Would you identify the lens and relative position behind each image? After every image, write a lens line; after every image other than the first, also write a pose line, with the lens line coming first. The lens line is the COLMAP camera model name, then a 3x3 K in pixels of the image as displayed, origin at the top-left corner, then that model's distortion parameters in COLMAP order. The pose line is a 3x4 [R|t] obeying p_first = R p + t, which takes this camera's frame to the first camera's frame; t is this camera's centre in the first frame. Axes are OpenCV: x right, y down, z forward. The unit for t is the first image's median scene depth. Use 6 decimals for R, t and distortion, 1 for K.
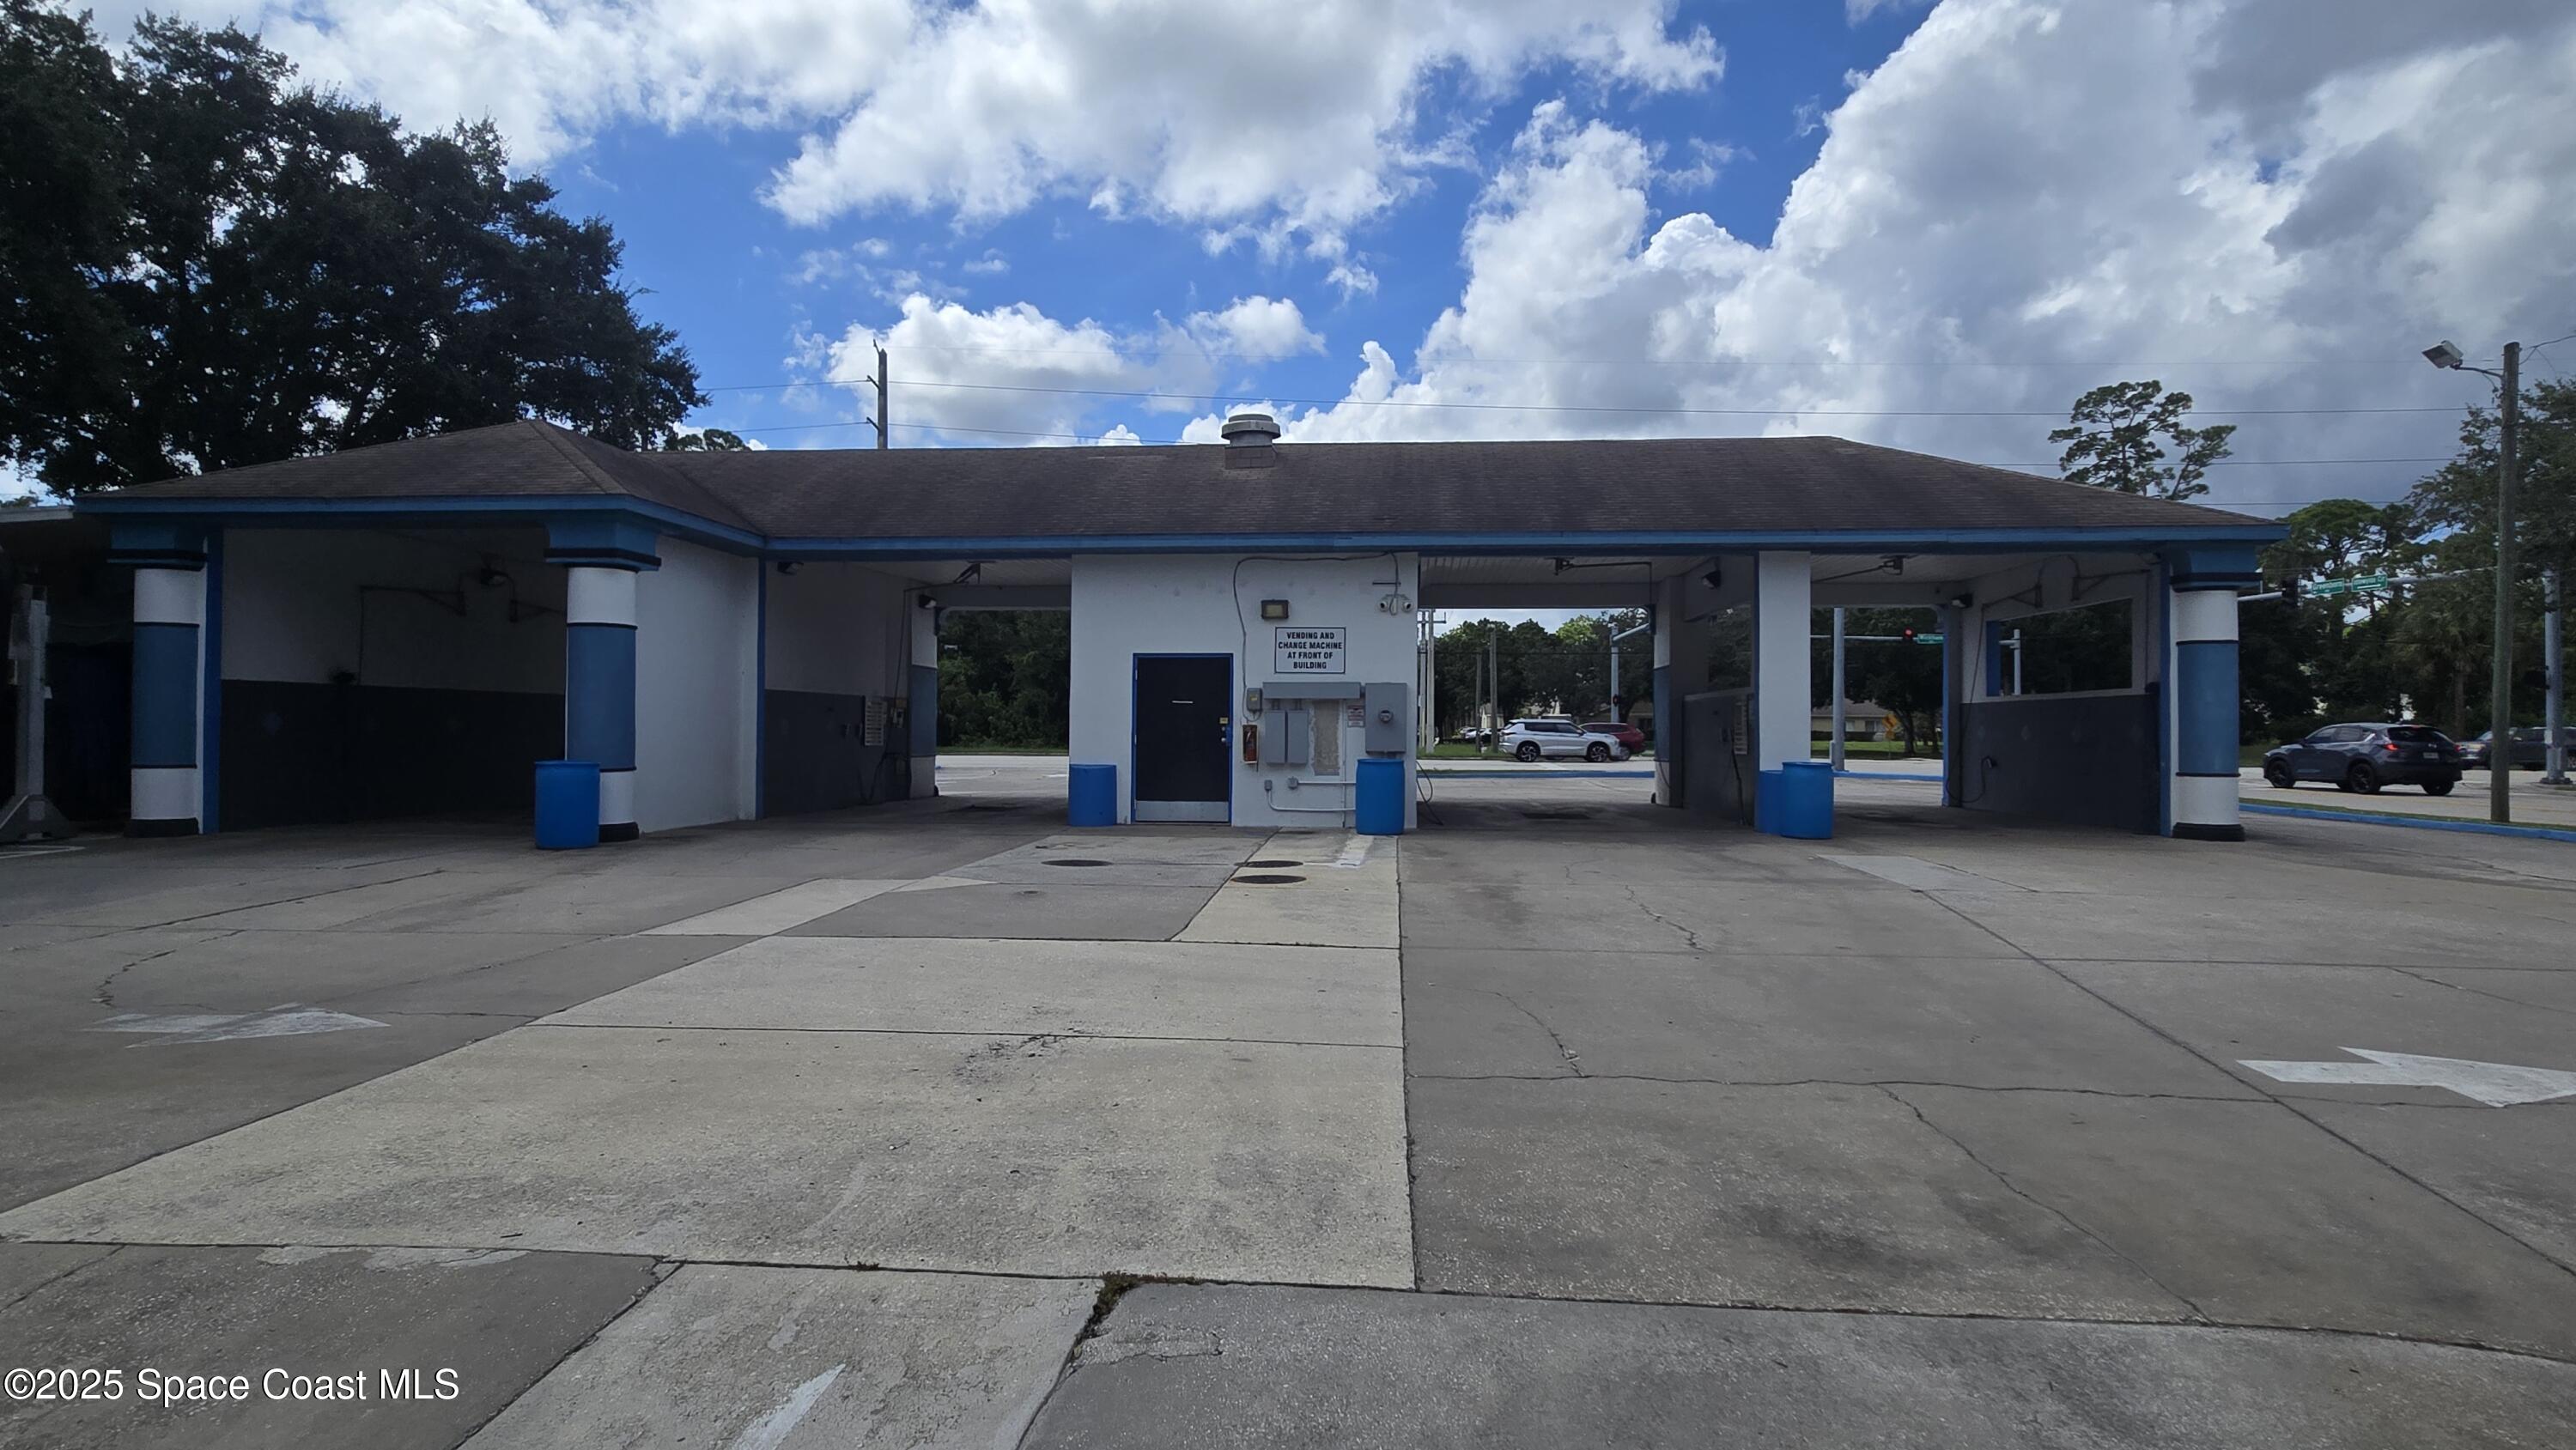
lens RADIAL K [[1307.5, 0, 1295.0], [0, 1307.5, 706.7], [0, 0, 1]] dist [0.002111, 0.001483]
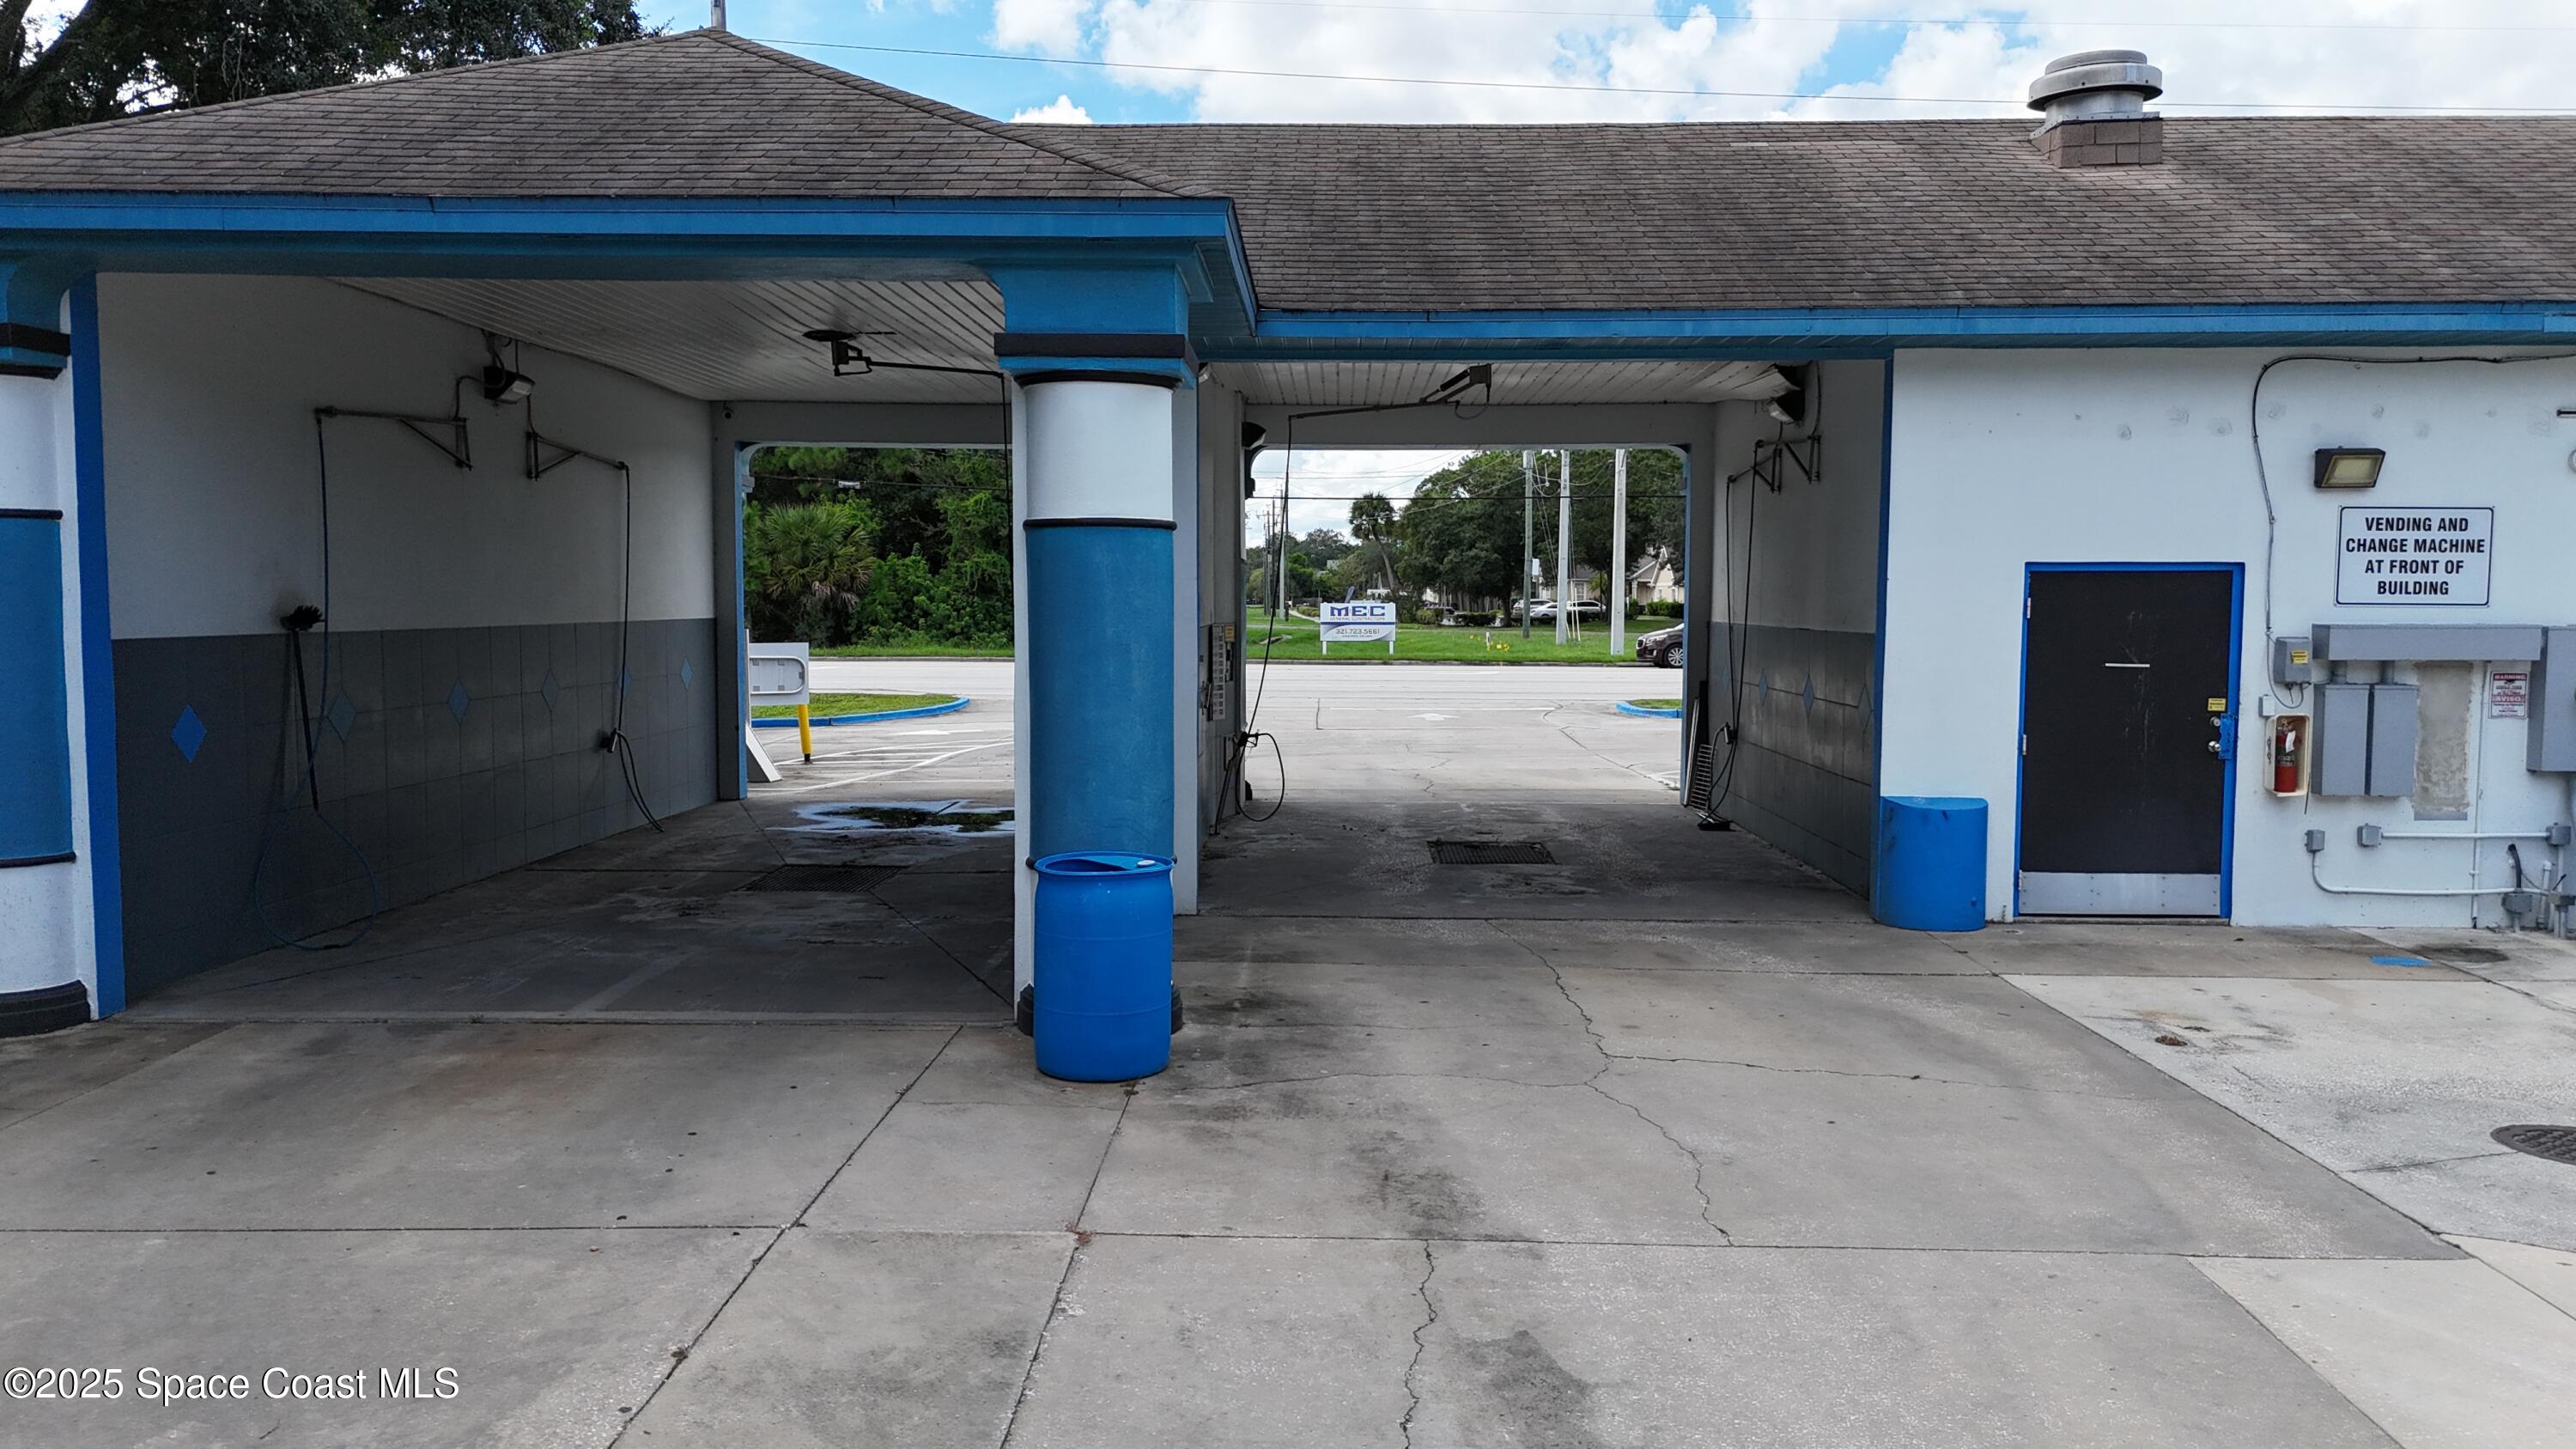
lens RADIAL K [[1882.4, 0, 1288.0], [0, 1882.4, 724.5], [0, 0, 1]] dist [0.074563, -0.066259]
pose [[0.998006, -0.005907, 0.062839, -0.432414], [0.000366, 0.996136, 0.087826, -0.042811], [-0.063115, -0.087628, 0.994152, 0.331109]]
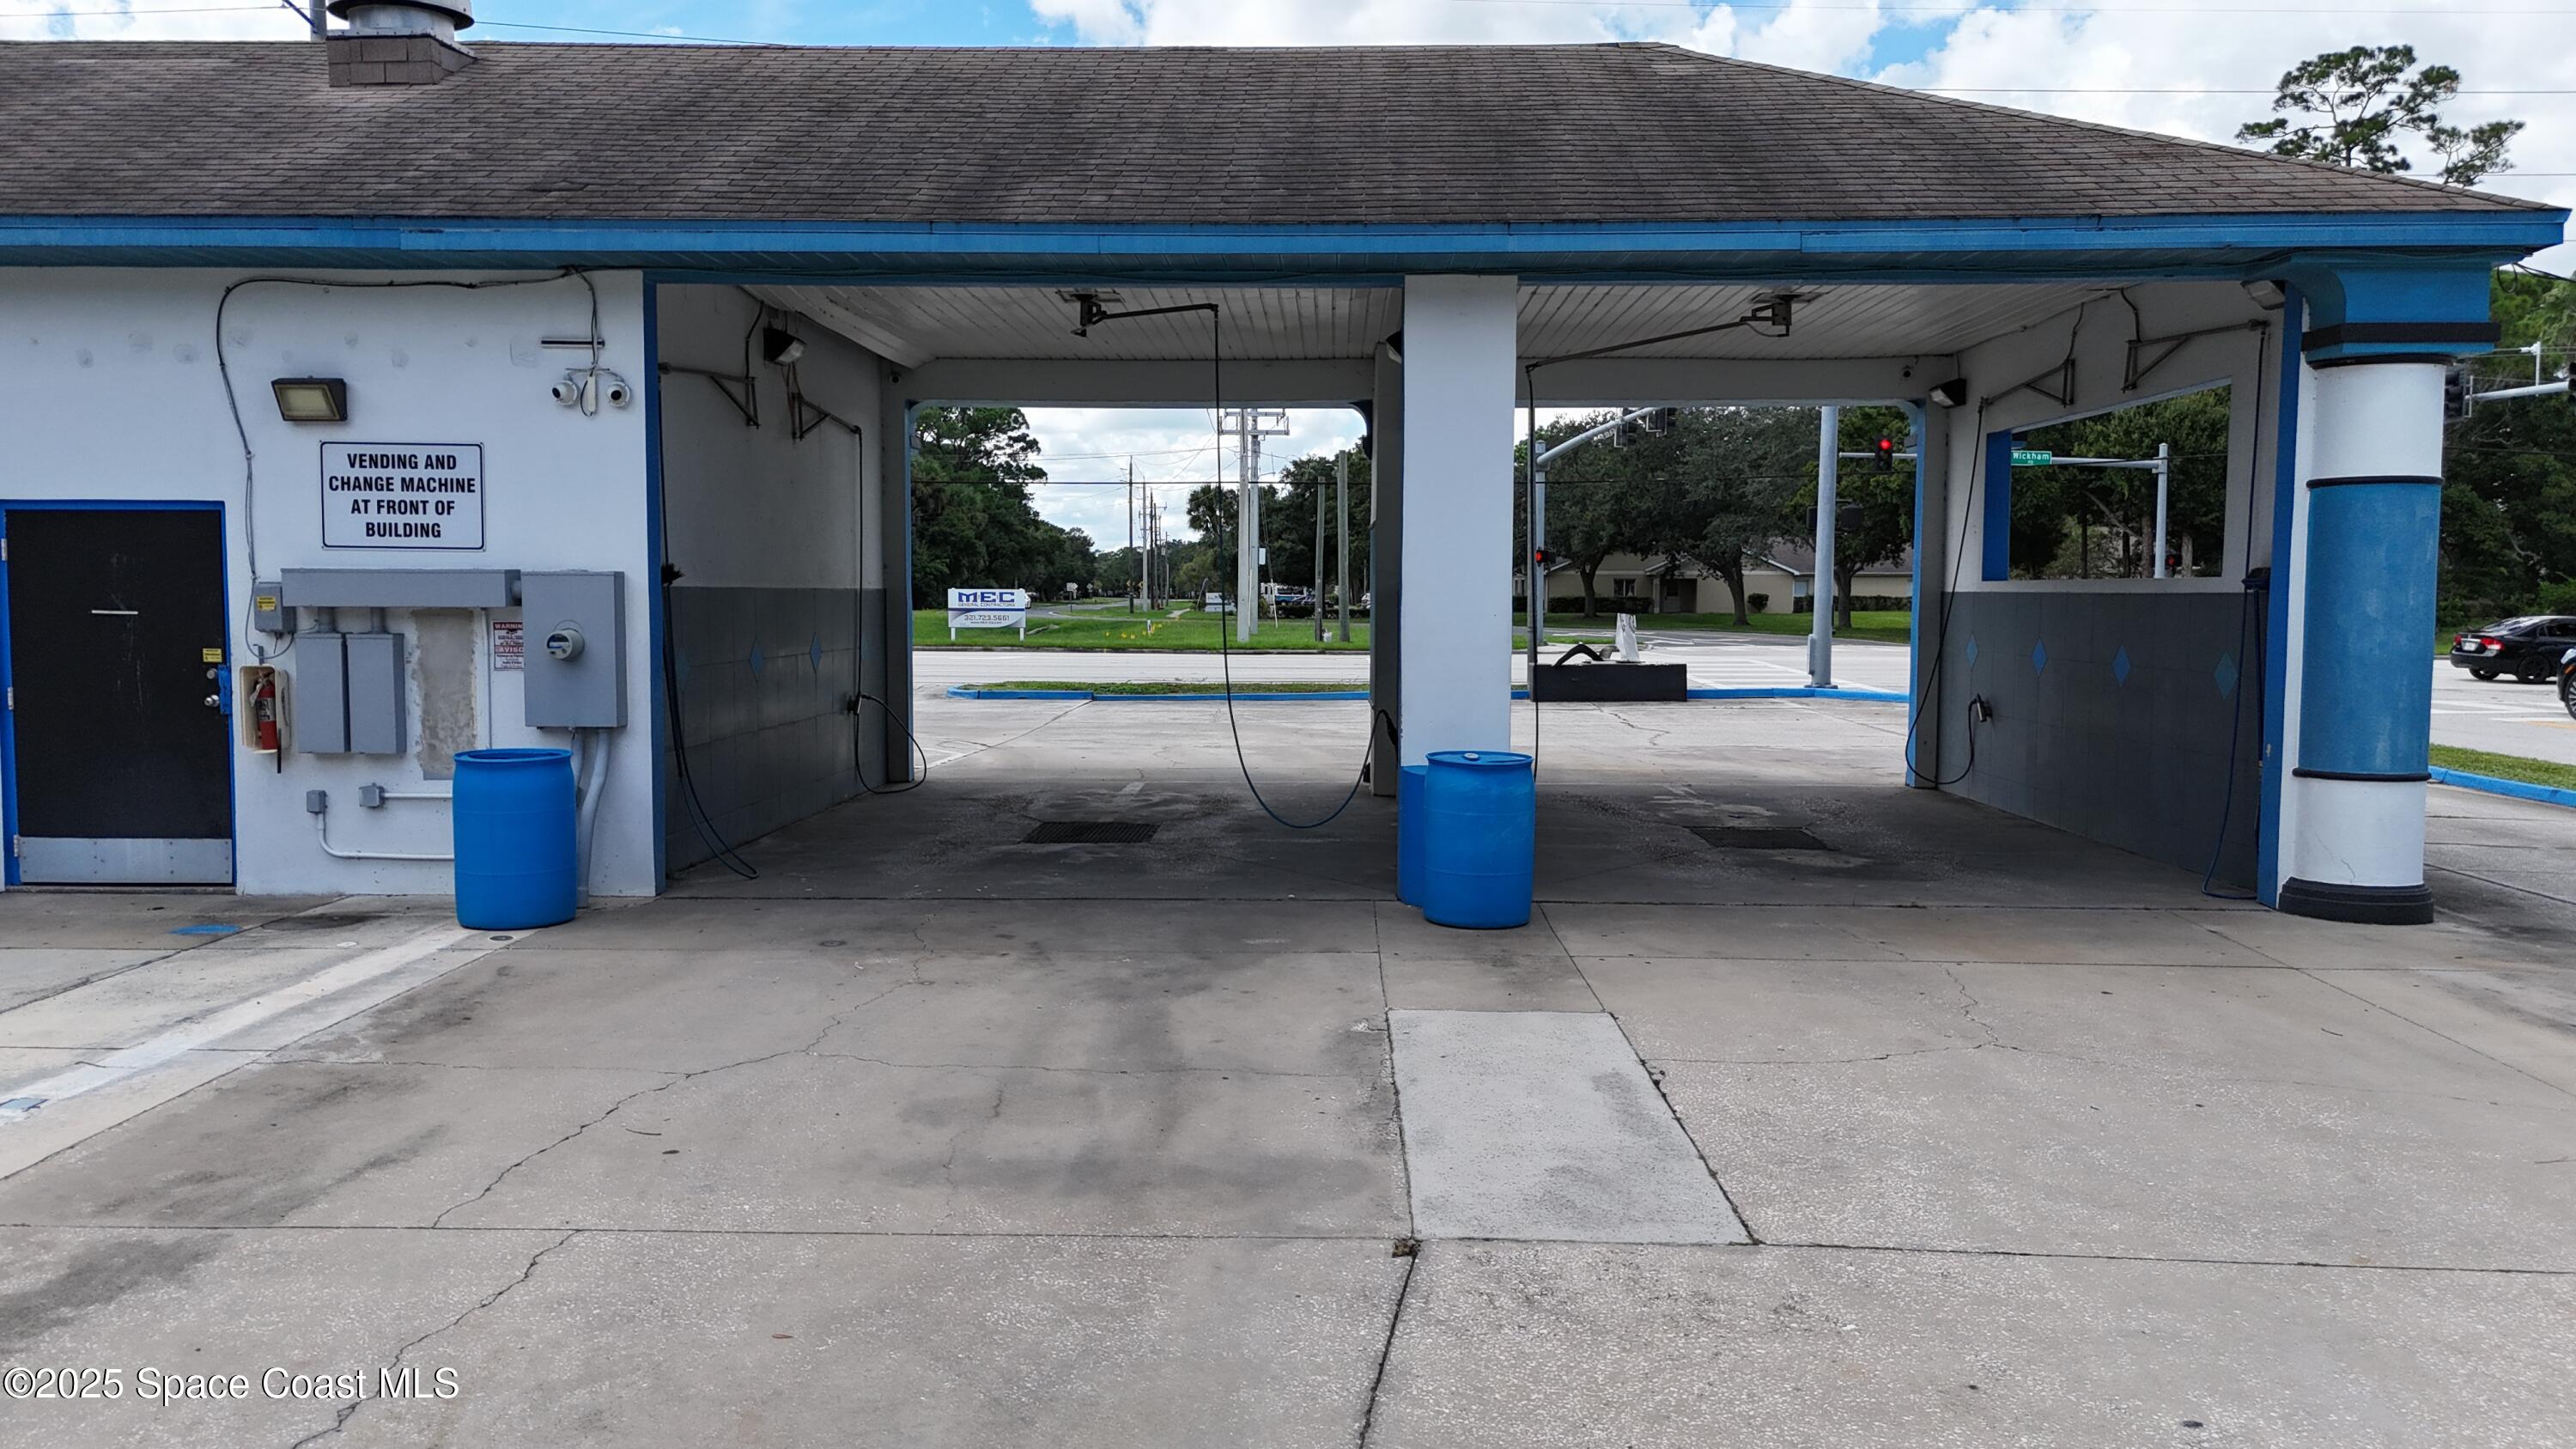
lens RADIAL K [[1882.4, 0, 1288.0], [0, 1882.4, 724.5], [0, 0, 1]] dist [0.074563, -0.066259]
pose [[0.998327, -0.005601, 0.057546, 0.267853], [0.000401, 0.995942, 0.089992, -0.023724], [-0.057816, -0.089819, 0.994279, 0.336694]]
